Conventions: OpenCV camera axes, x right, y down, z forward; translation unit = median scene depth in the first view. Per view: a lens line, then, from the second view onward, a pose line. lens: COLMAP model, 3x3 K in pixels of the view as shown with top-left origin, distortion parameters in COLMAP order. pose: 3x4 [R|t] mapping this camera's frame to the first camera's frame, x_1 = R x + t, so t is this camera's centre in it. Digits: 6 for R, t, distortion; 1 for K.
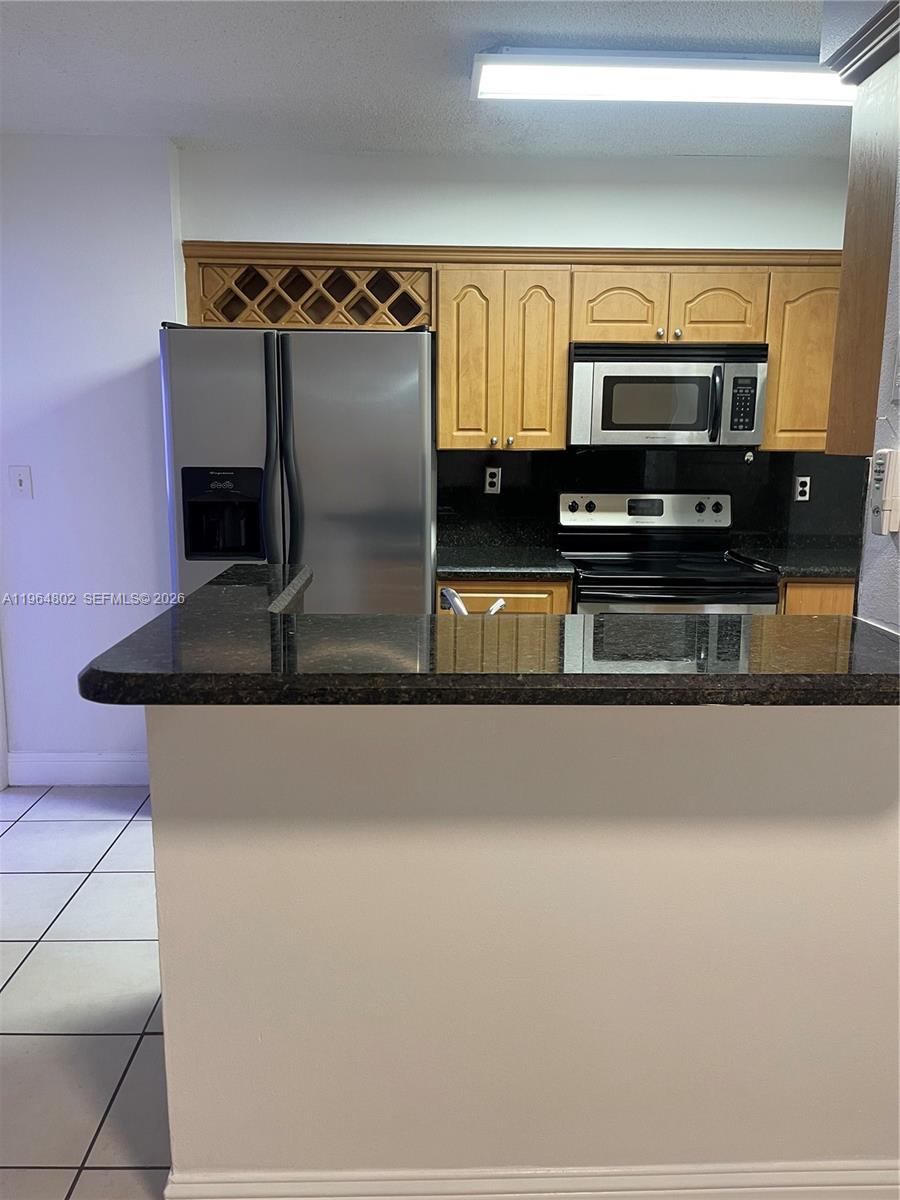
lens RADIAL K [[912.9, 0, 450.0], [0, 912.9, 600.0], [0, 0, 1]] dist [0.061909, -0.073552]
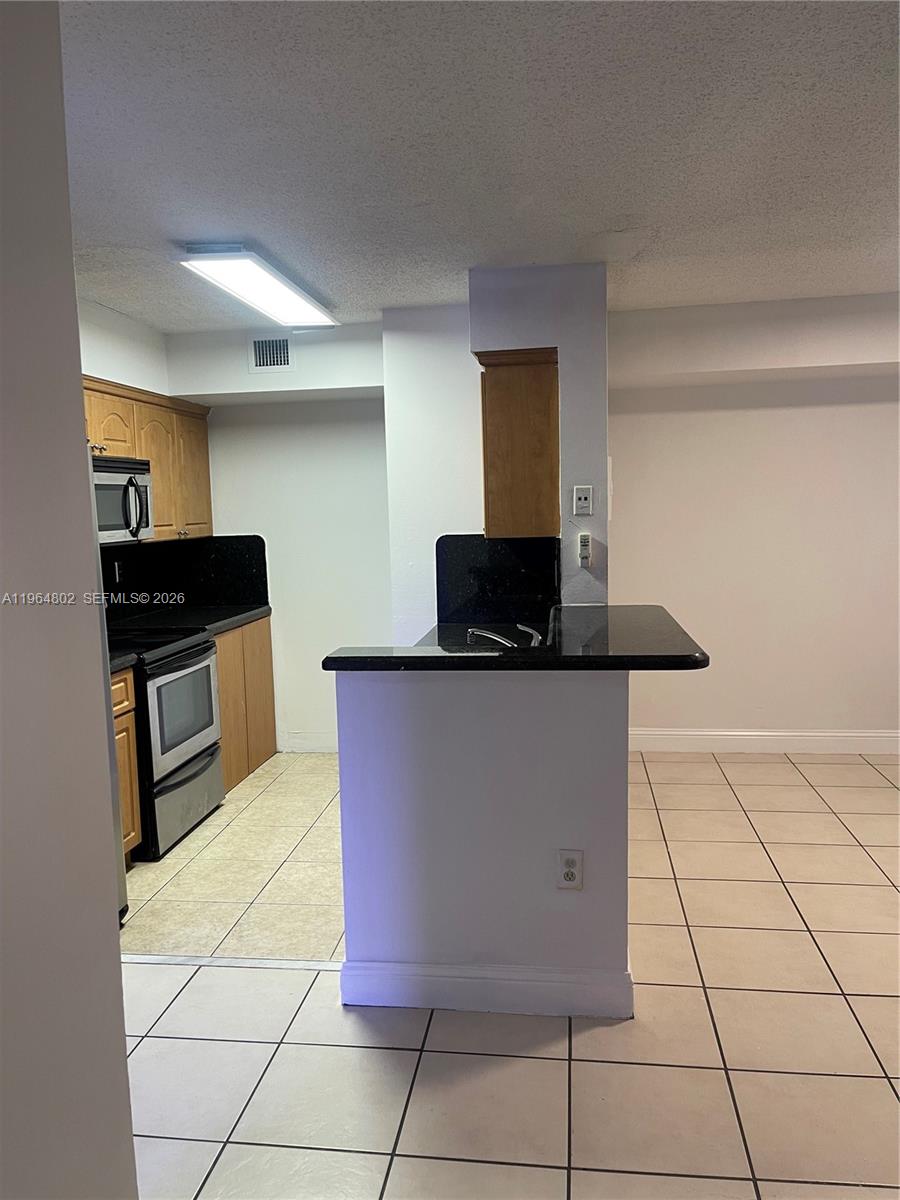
lens RADIAL K [[916.3, 0, 450.0], [0, 916.3, 600.0], [0, 0, 1]] dist [0.079468, -0.098525]
pose [[0.161719, -0.117252, 0.979846, -0.861581], [0.196115, 0.976930, 0.084535, -0.113553], [-0.967154, 0.178491, 0.180983, 0.392606]]
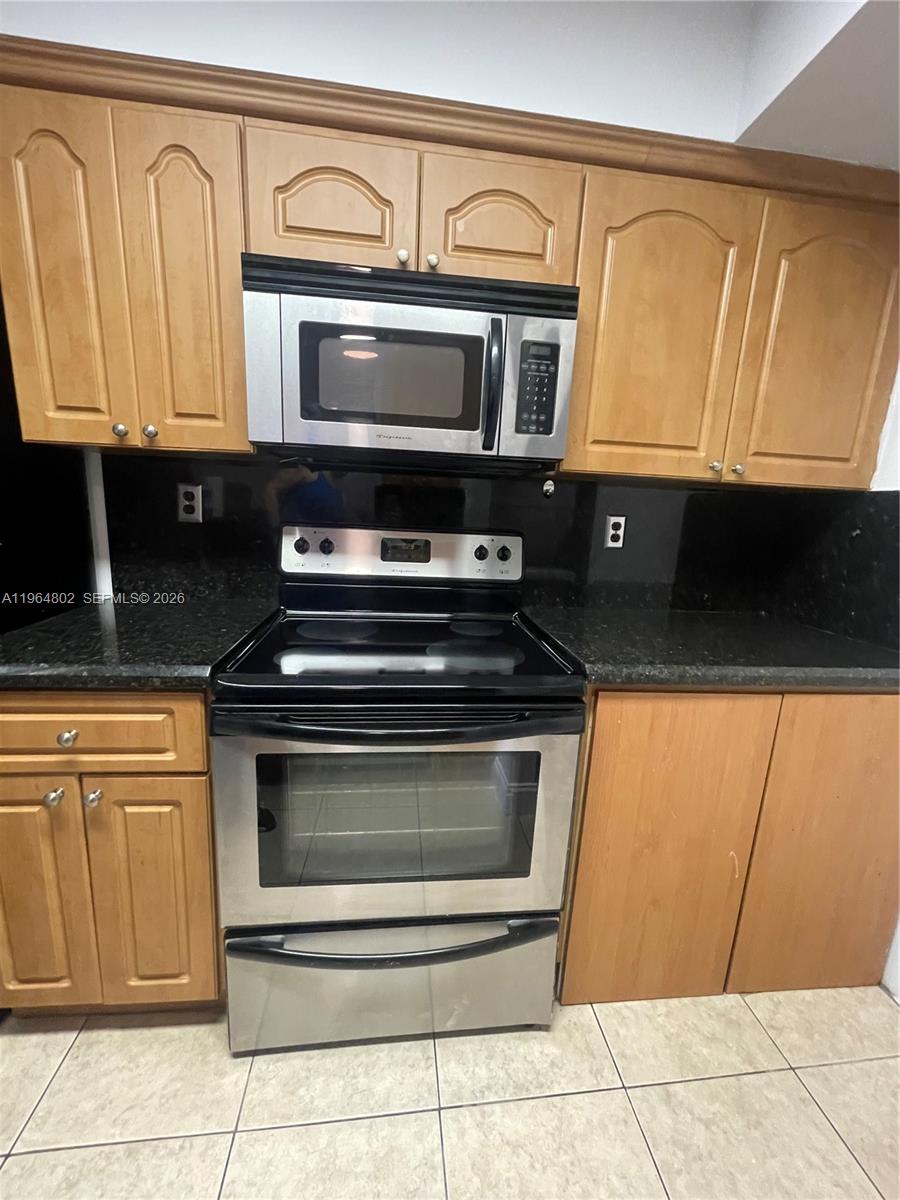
lens RADIAL K [[485.7, 0, 450.0], [0, 485.7, 600.0], [0, 0, 1]] dist [0.001618, -0.000536]
pose [[0.995419, 0.021346, 0.093200, 0.234407], [-0.023963, 0.999347, 0.027053, -0.080508], [-0.092562, -0.029163, 0.995280, 0.680192]]
